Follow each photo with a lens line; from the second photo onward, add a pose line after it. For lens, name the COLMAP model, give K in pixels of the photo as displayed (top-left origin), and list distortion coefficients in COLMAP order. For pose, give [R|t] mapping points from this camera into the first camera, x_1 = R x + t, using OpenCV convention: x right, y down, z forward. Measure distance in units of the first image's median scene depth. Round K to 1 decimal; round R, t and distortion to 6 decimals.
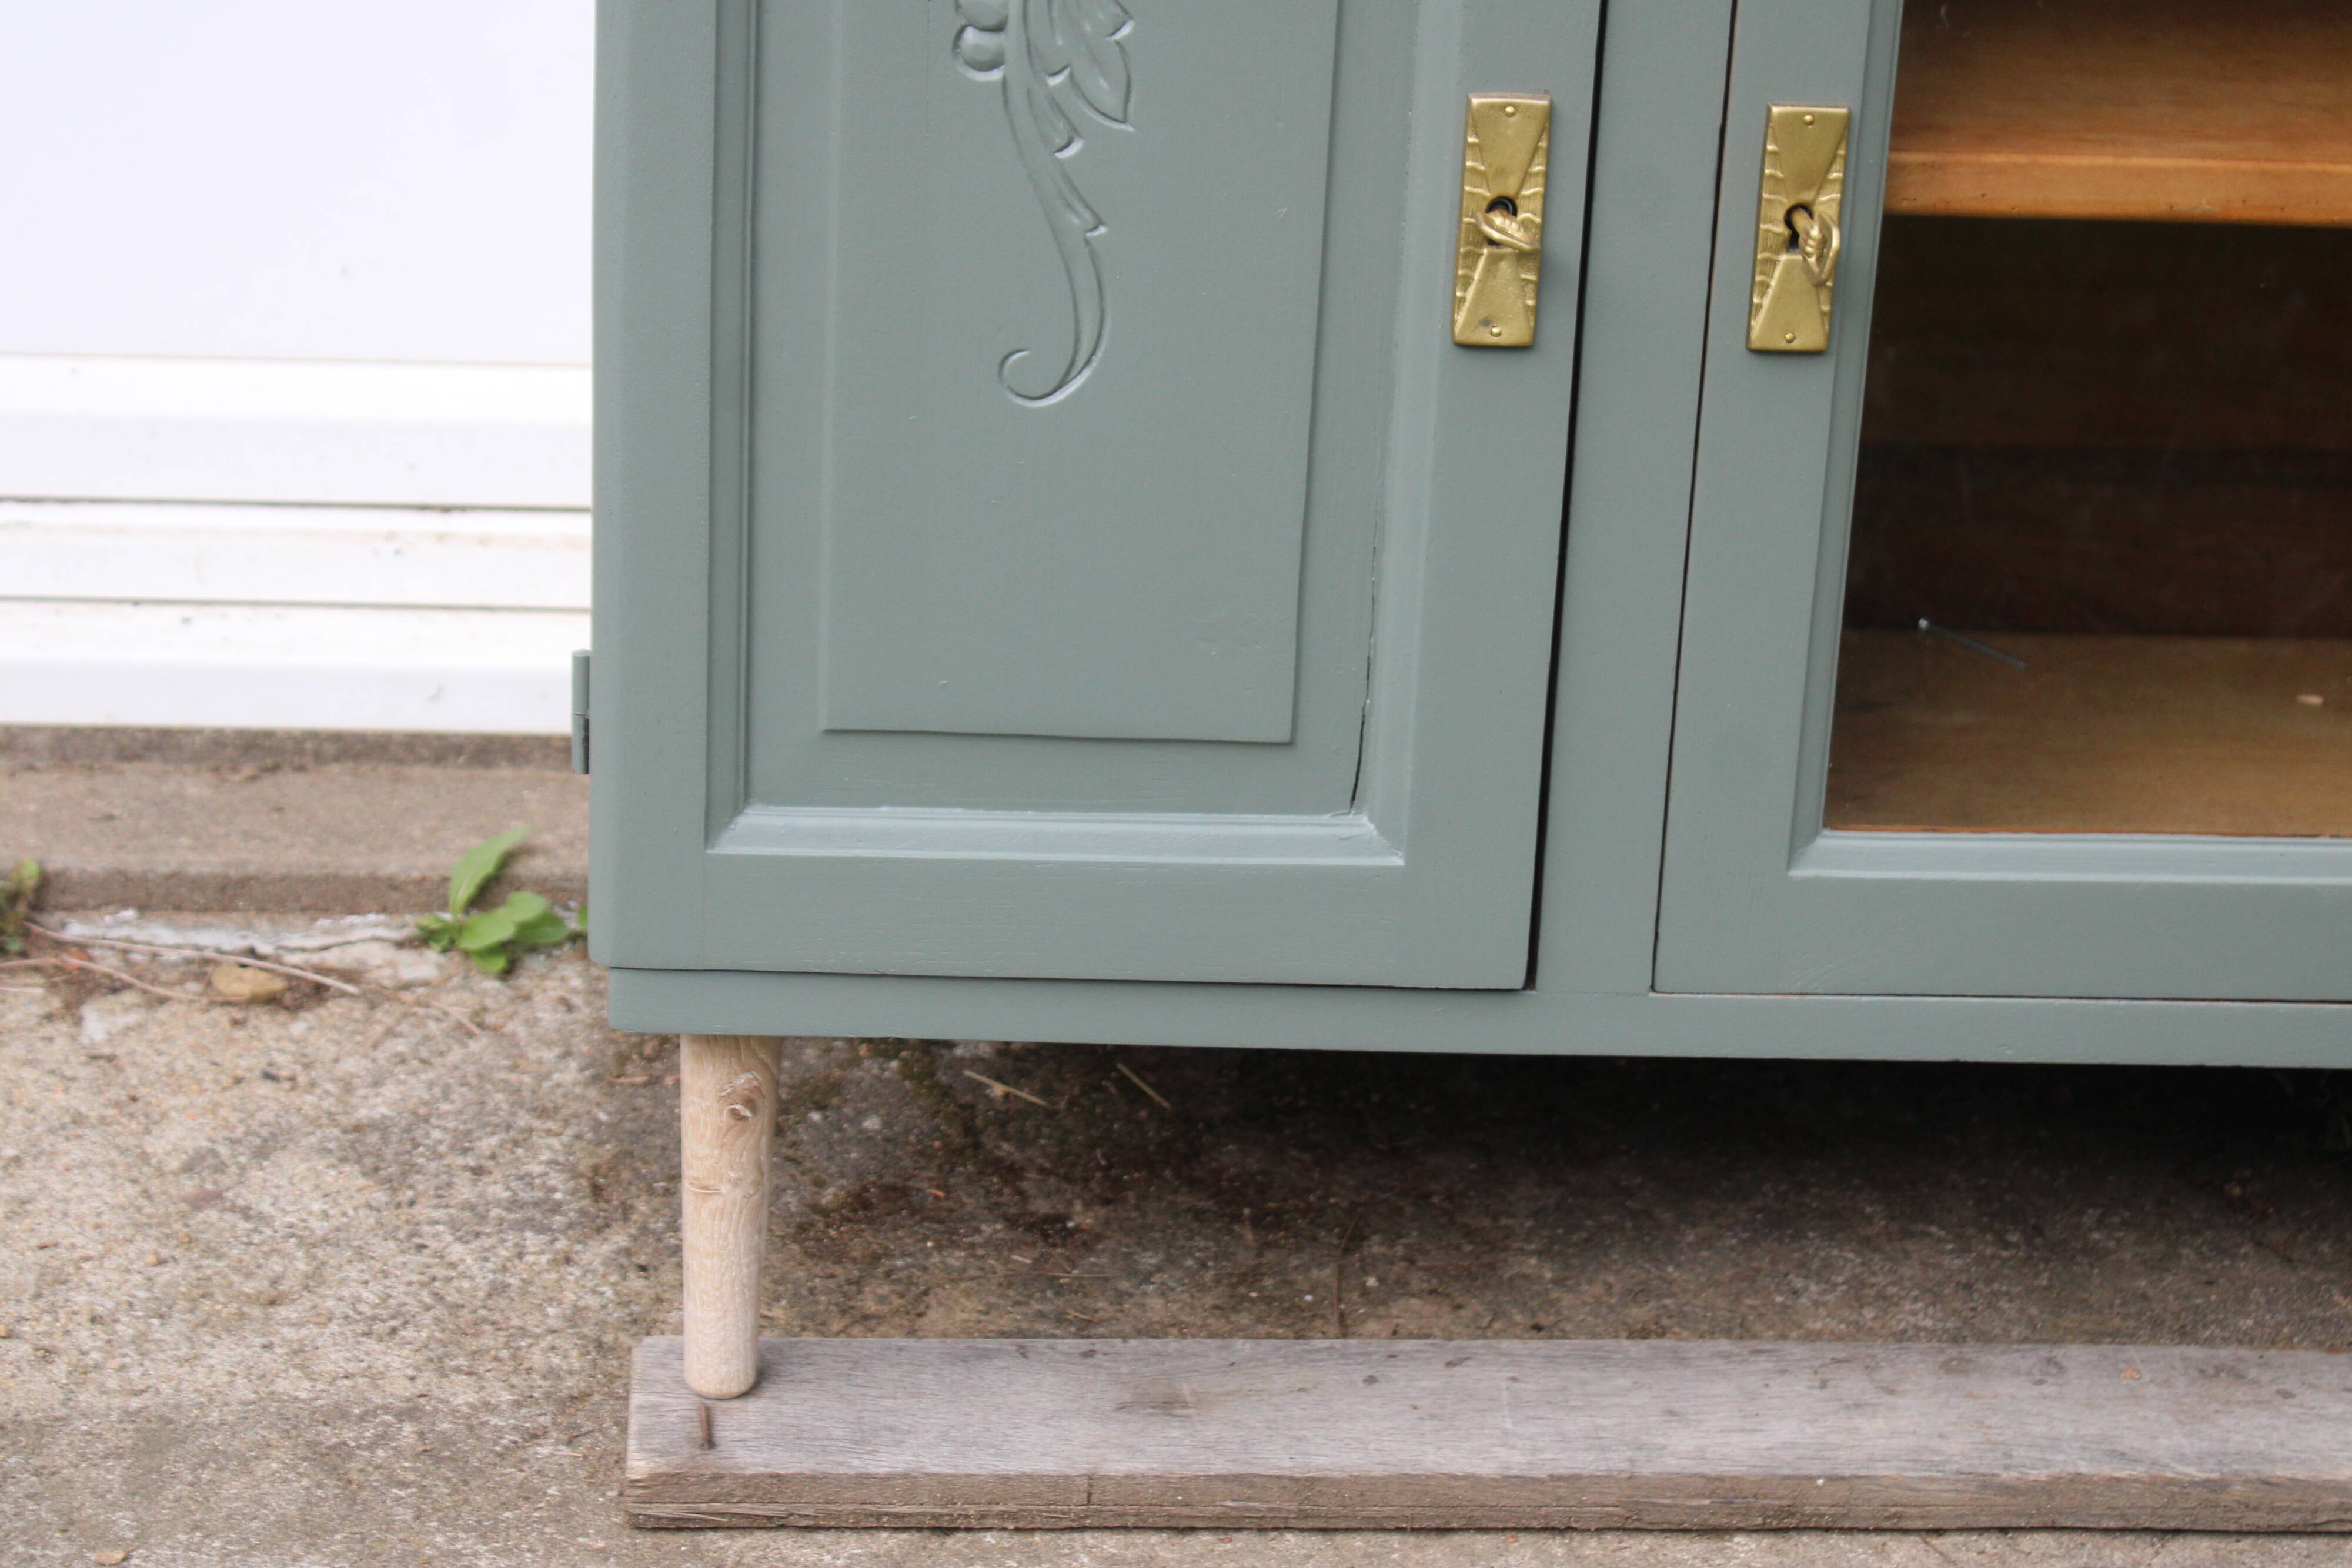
lens RADIAL K [[4589.7, 0, 1180.4], [0, 4589.7, 776.2], [0, 0, 1]] dist [0.011199, 0.218994]
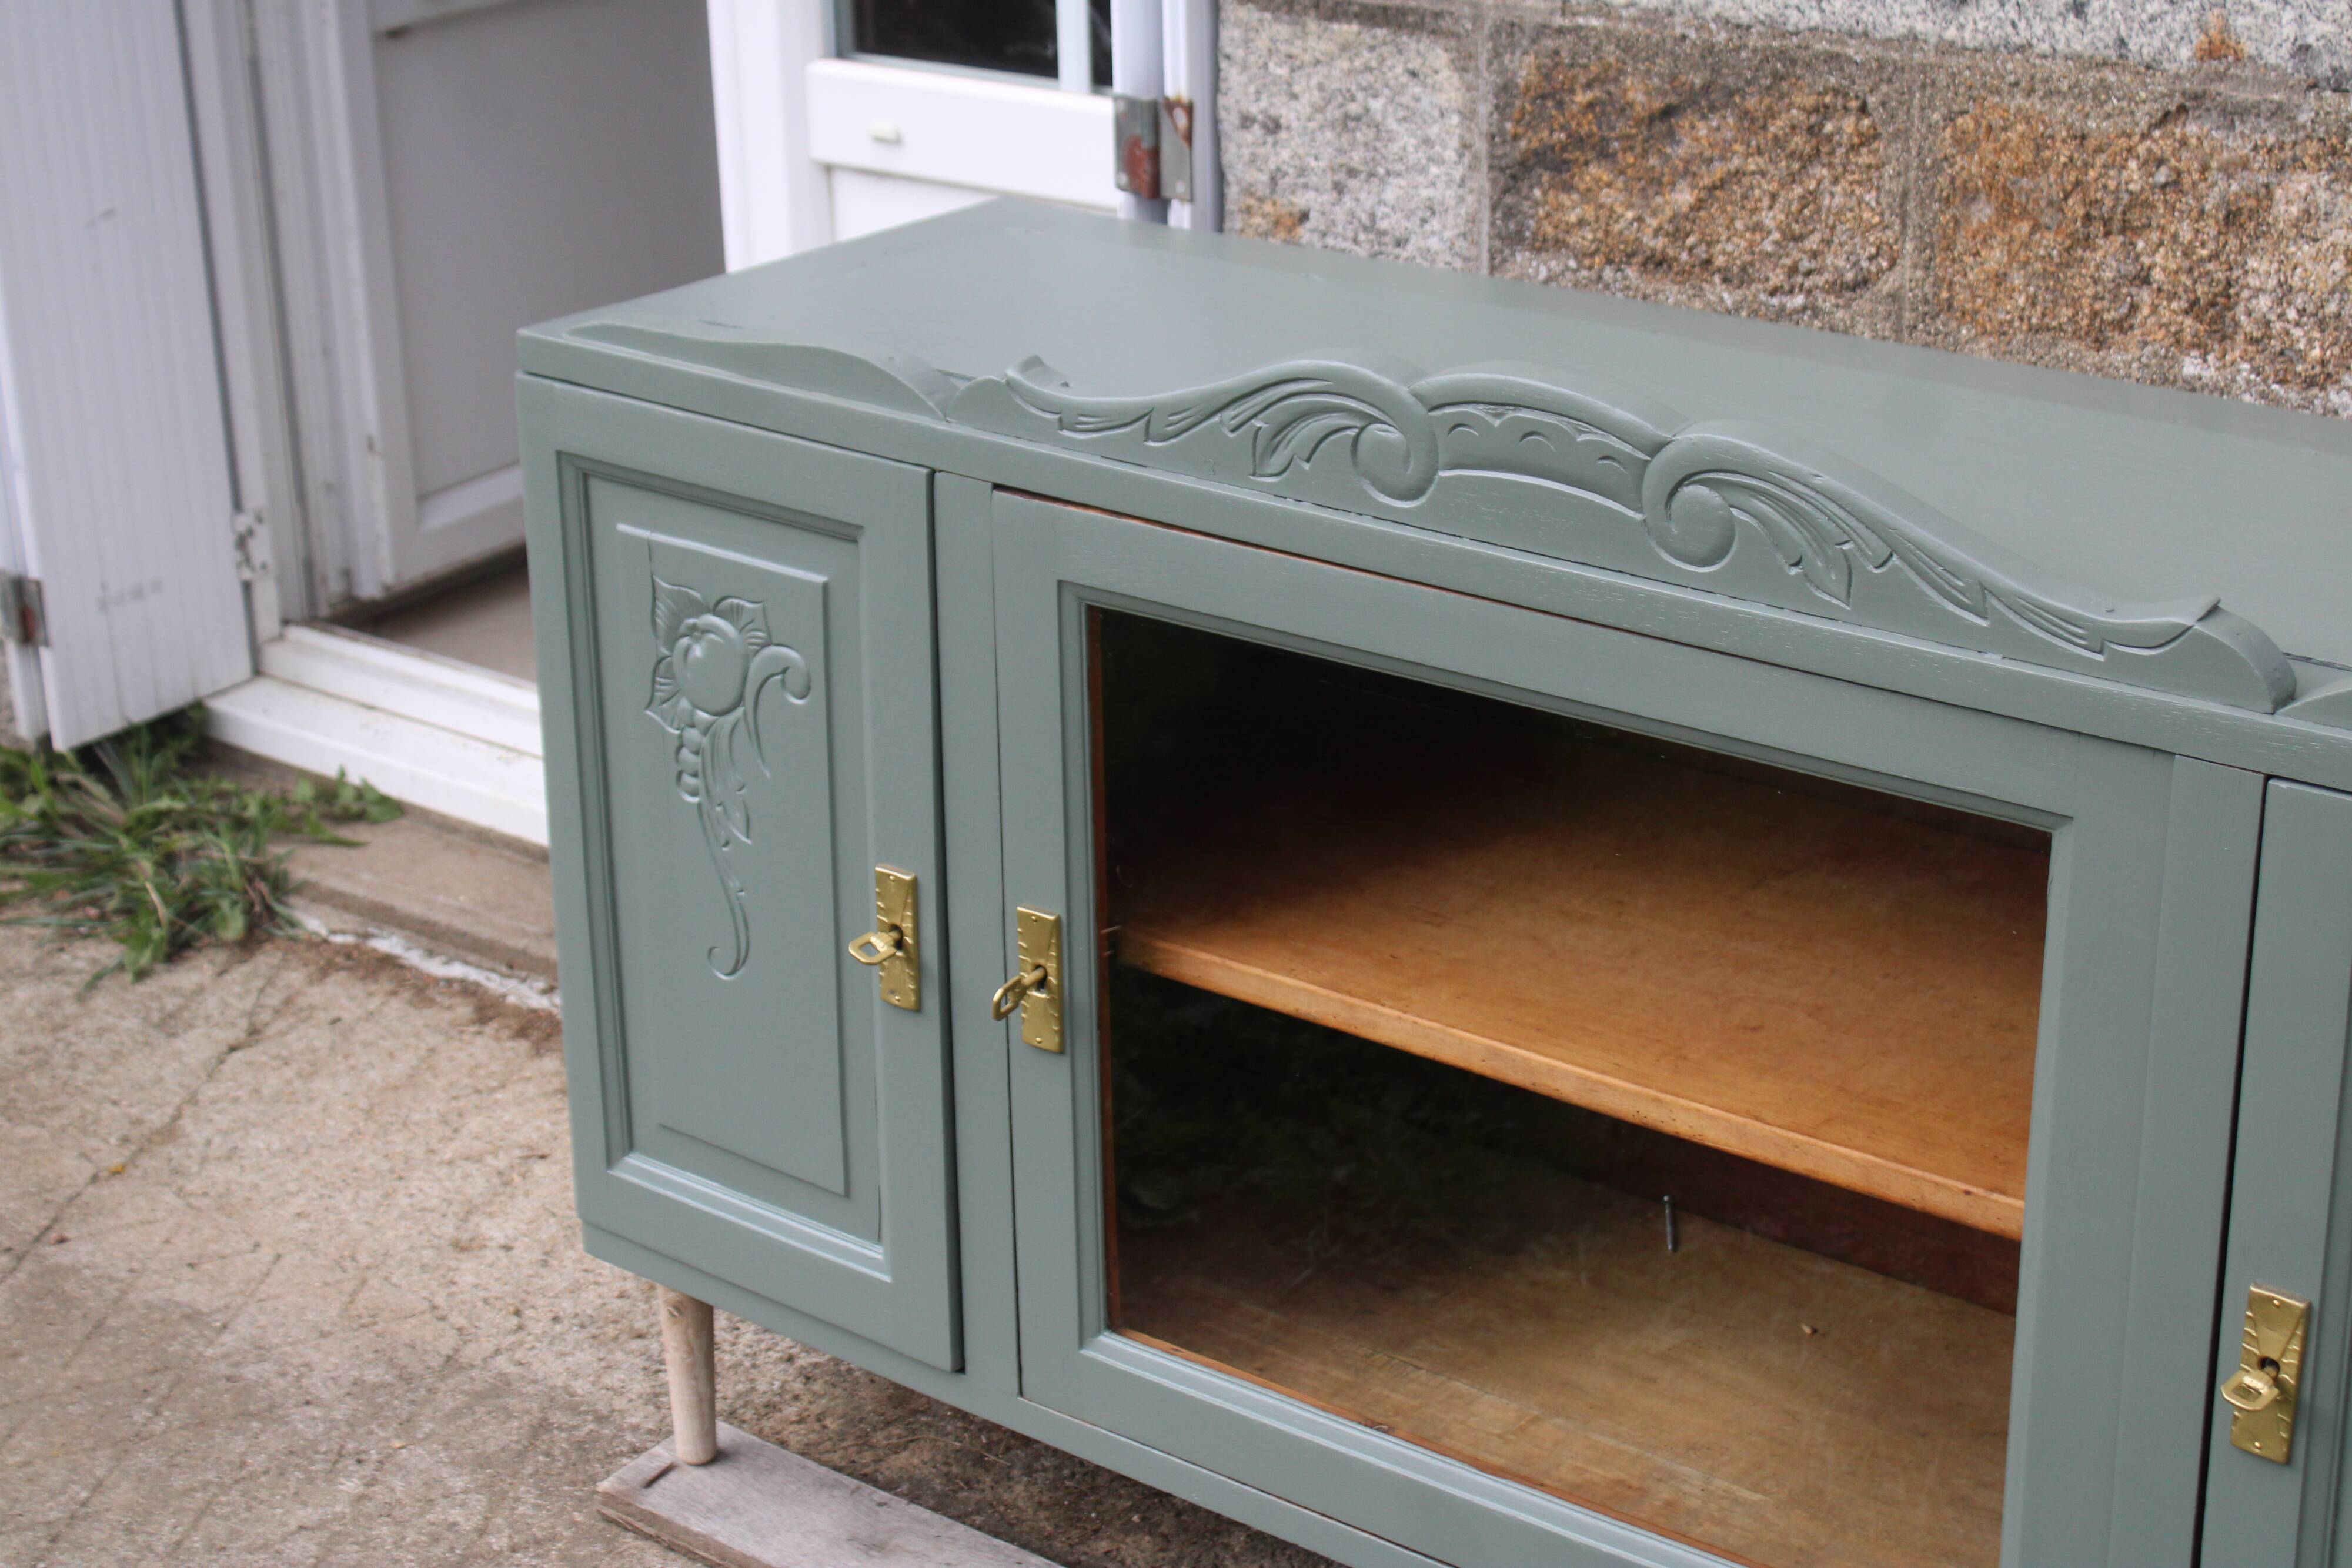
lens RADIAL K [[3964.8, 0, 1182.5], [0, 3964.8, 773.4], [0, 0, 1]] dist [-0.025586, 0.234303]
pose [[0.739863, 0.192158, -0.644731, 0.968800], [-0.170827, 0.980591, 0.096226, -0.303217], [0.650708, 0.038943, 0.758328, -0.049546]]
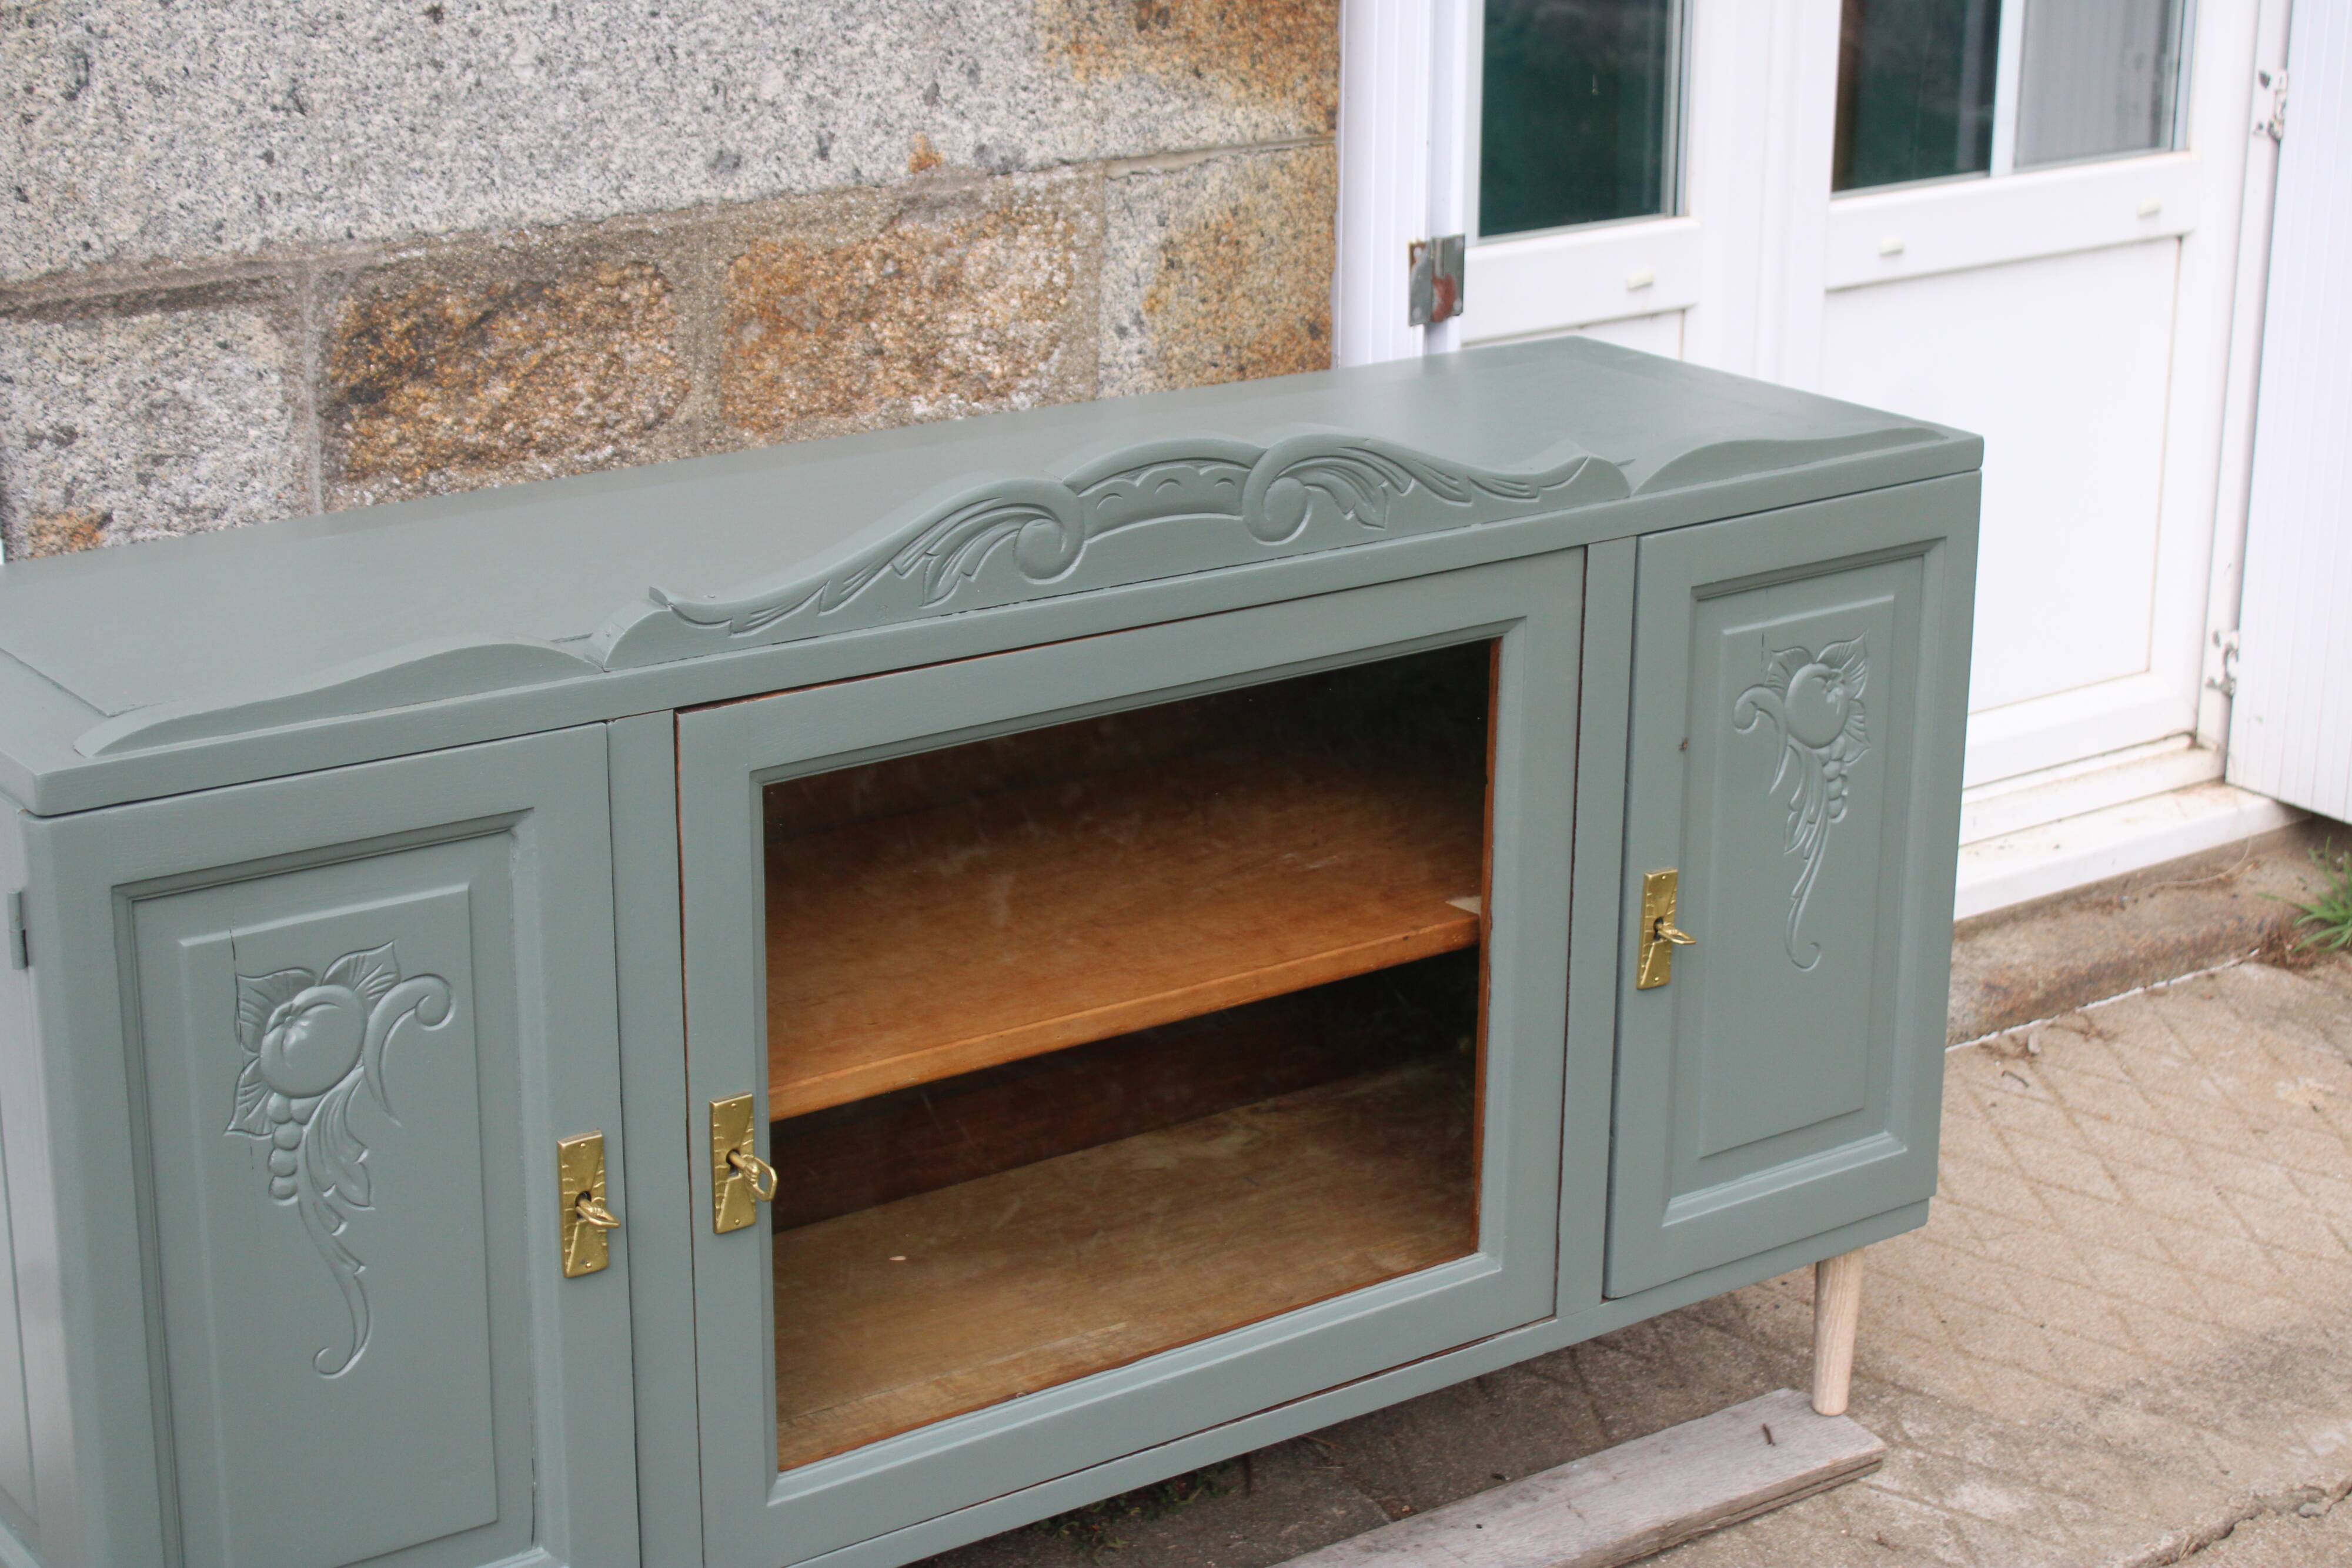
lens RADIAL K [[3983.8, 0, 1164.6], [0, 3983.8, 774.8], [0, 0, 1]] dist [-0.018491, 0.179475]
pose [[0.854481, -0.195644, 0.481233, -0.382839], [0.198374, 0.979056, 0.045798, -0.269931], [-0.480114, 0.056331, 0.875396, -0.374001]]
